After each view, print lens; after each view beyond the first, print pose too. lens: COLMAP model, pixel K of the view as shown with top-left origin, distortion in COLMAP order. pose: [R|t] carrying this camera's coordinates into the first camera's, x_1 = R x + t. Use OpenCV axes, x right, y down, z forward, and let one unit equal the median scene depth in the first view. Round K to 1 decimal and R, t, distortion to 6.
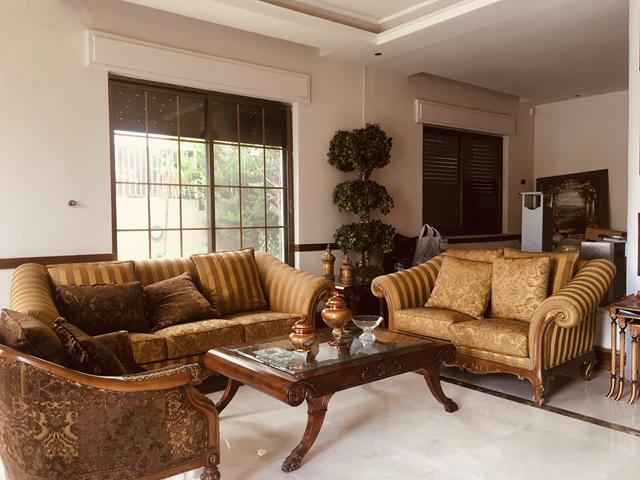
lens RADIAL K [[536.1, 0, 320.0], [0, 536.1, 240.0], [0, 0, 1]] dist [0.093566, -0.157311]
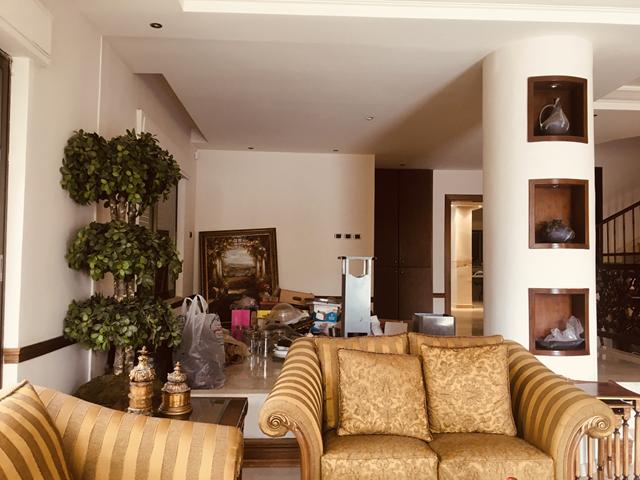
lens RADIAL K [[536.1, 0, 320.0], [0, 536.1, 240.0], [0, 0, 1]] dist [0.093566, -0.157311]
pose [[0.595850, 0.050399, 0.801513, -0.355098], [0.017374, 0.996986, -0.075607, -0.060856], [-0.802908, 0.058976, 0.593178, 0.646740]]
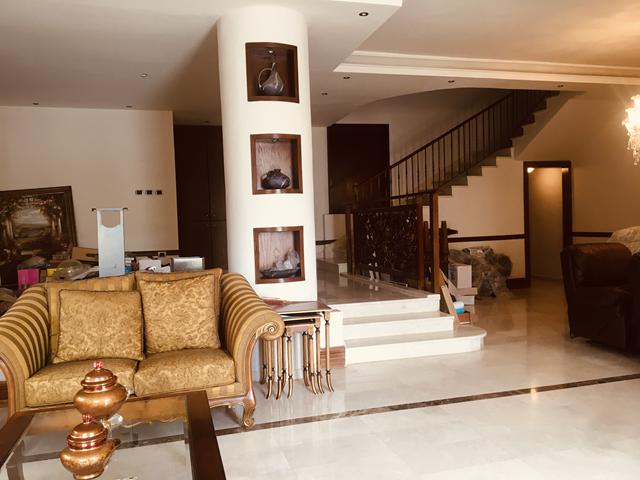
lens RADIAL K [[536.1, 0, 320.0], [0, 536.1, 240.0], [0, 0, 1]] dist [0.093566, -0.157311]
pose [[0.391429, -0.037783, 0.919432, -0.338035], [0.070766, 0.997434, 0.010861, -0.024562], [-0.917483, 0.060813, 0.393098, 0.392341]]
